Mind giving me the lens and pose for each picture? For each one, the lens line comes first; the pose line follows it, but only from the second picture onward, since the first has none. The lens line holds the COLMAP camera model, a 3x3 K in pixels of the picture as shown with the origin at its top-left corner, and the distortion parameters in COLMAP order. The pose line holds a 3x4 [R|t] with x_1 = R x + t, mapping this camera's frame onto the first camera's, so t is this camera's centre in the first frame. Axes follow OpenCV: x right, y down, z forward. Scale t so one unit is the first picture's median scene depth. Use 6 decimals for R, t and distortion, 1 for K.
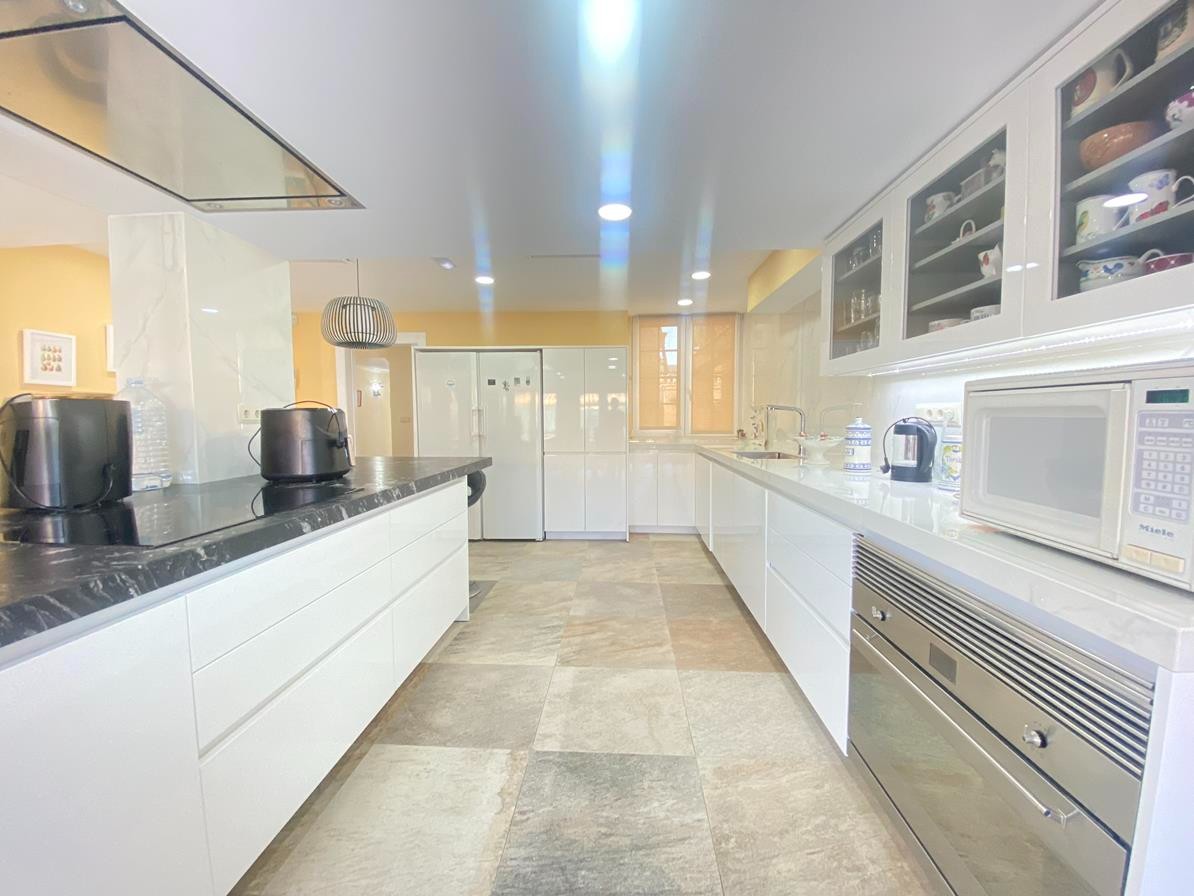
lens RADIAL K [[479.2, 0, 597.0], [0, 479.2, 448.0], [0, 0, 1]] dist [0.029488, -0.024045]
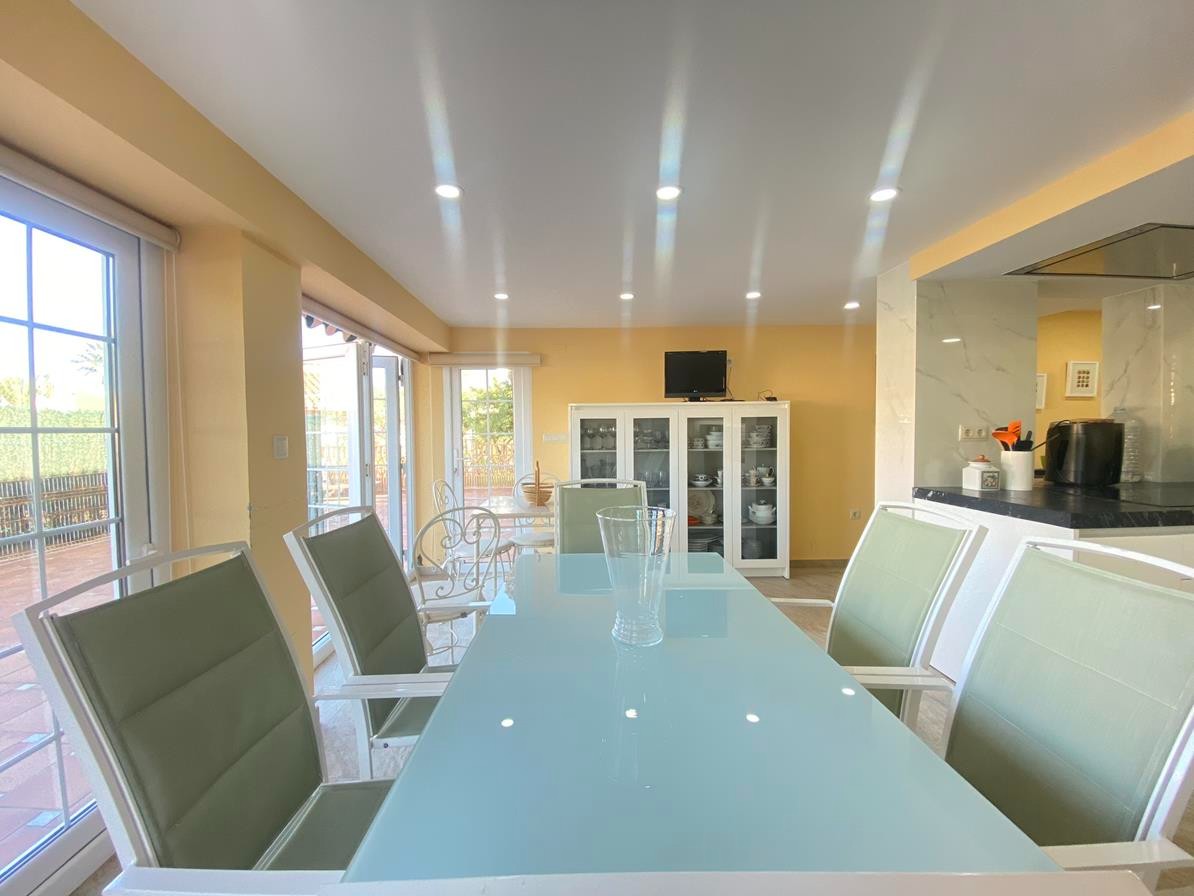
lens RADIAL K [[479.2, 0, 597.0], [0, 479.2, 448.0], [0, 0, 1]] dist [0.029488, -0.024045]
pose [[0.086295, 0.034888, -0.995659, 0.463464], [-0.055066, 0.998026, 0.030198, 0.032599], [0.994747, 0.052221, 0.088046, -0.888308]]
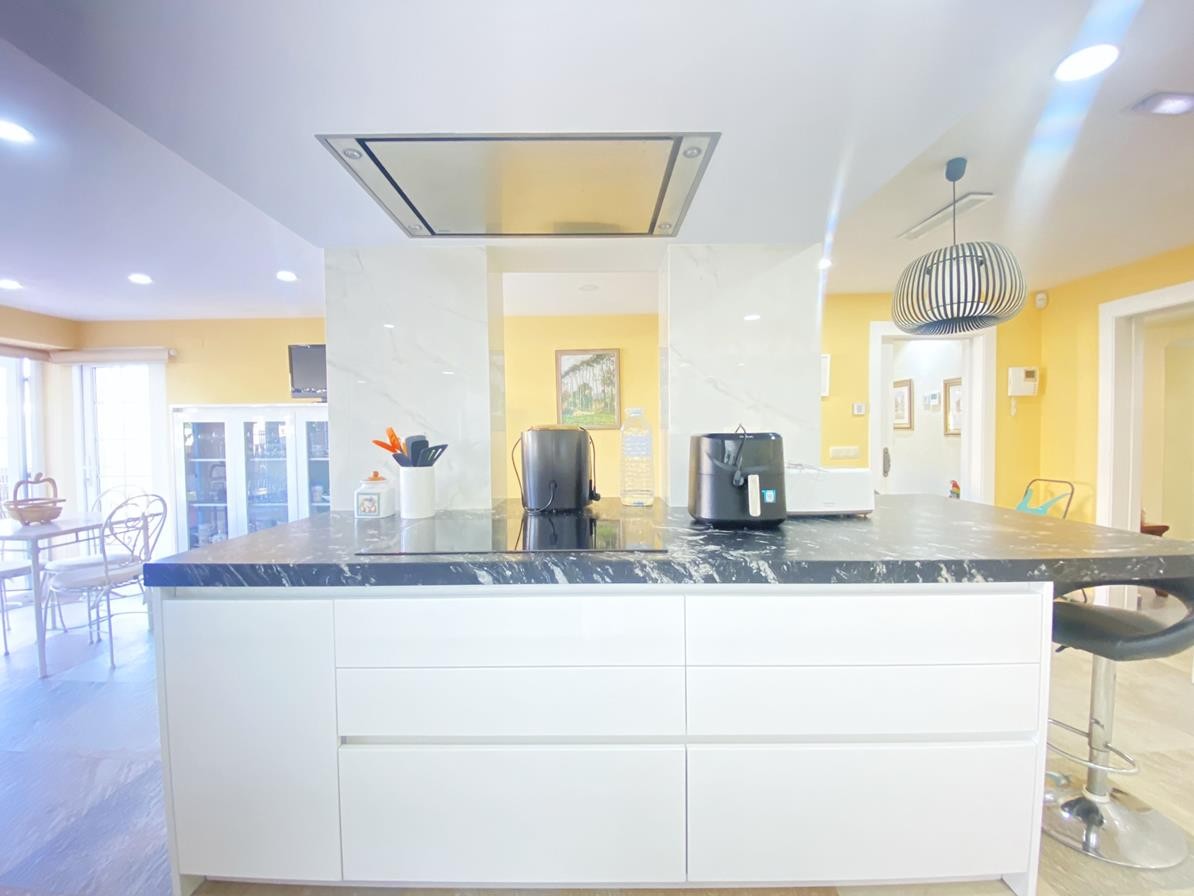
lens RADIAL K [[479.2, 0, 597.0], [0, 479.2, 448.0], [0, 0, 1]] dist [0.029488, -0.024045]
pose [[0.043074, 0.035041, -0.998457, 0.240685], [-0.053176, 0.998049, 0.032732, -0.097606], [0.997656, 0.051684, 0.044853, 1.051187]]
